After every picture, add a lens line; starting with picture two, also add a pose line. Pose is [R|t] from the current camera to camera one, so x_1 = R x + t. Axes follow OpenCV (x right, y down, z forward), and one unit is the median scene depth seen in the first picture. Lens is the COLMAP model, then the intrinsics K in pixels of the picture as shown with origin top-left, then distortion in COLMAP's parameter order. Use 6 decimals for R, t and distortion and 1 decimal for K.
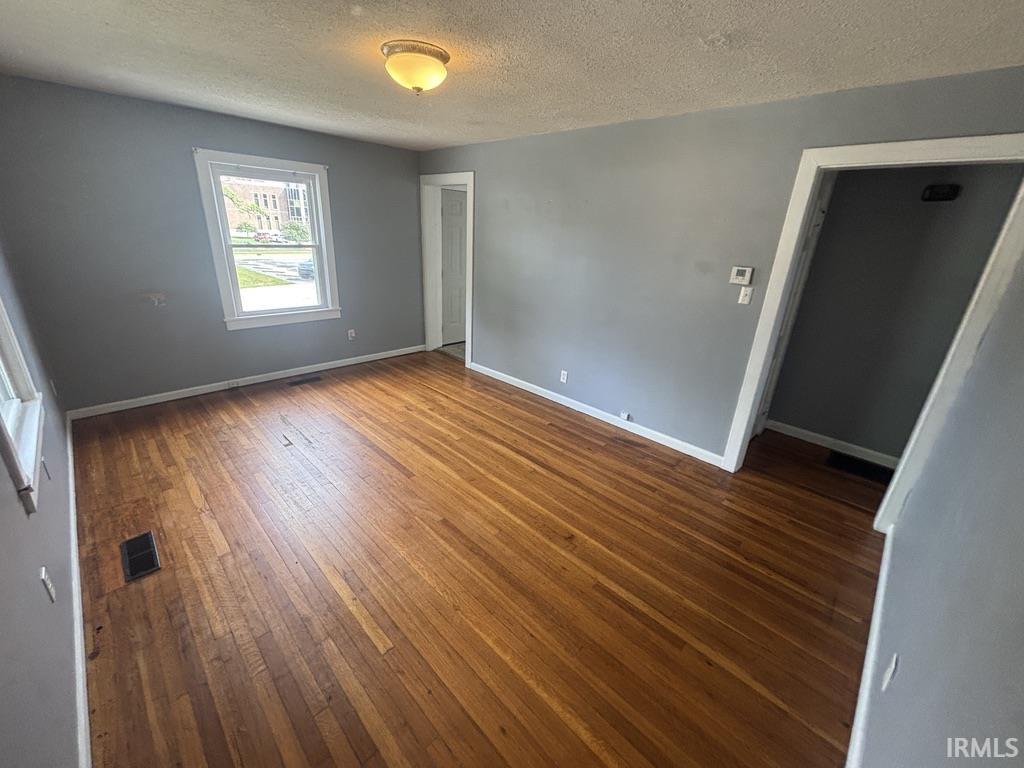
lens RADIAL K [[411.8, 0, 512.0], [0, 411.8, 384.0], [0, 0, 1]] dist [0.000089, -0.000096]
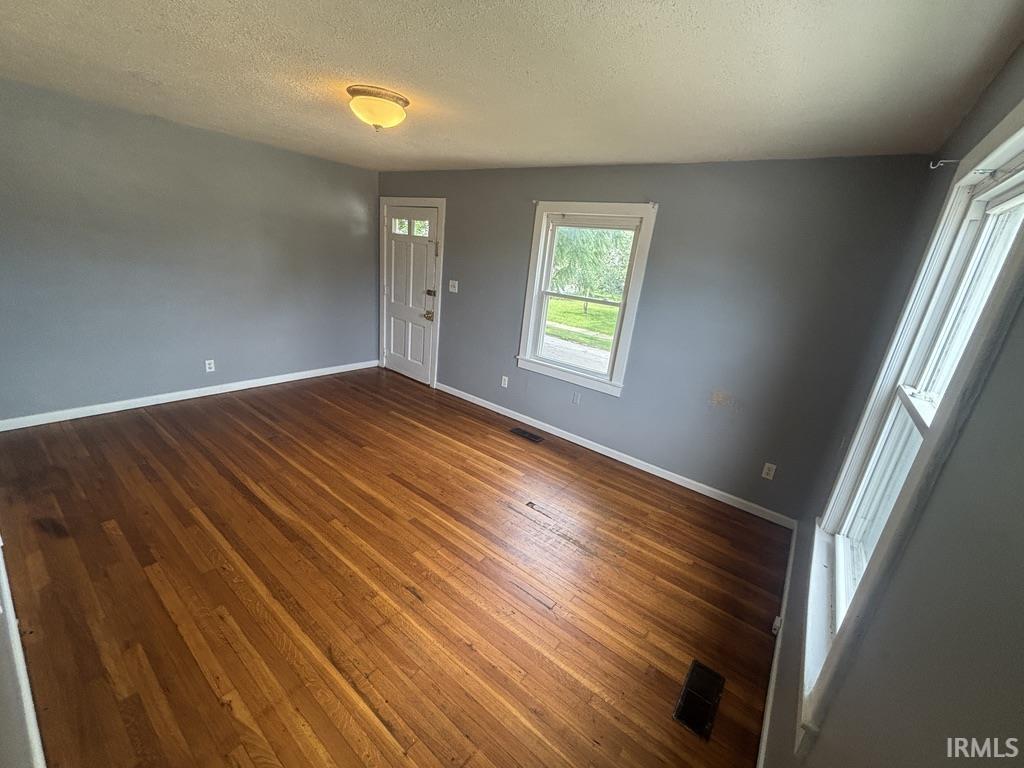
lens RADIAL K [[419.9, 0, 512.0], [0, 419.9, 384.0], [0, 0, 1]] dist [-0.002206, -0.000039]
pose [[-0.979597, -0.107649, -0.169708, -0.296406], [-0.189844, 0.772744, 0.605662, -0.590704], [0.065941, 0.625523, -0.777414, 1.479047]]
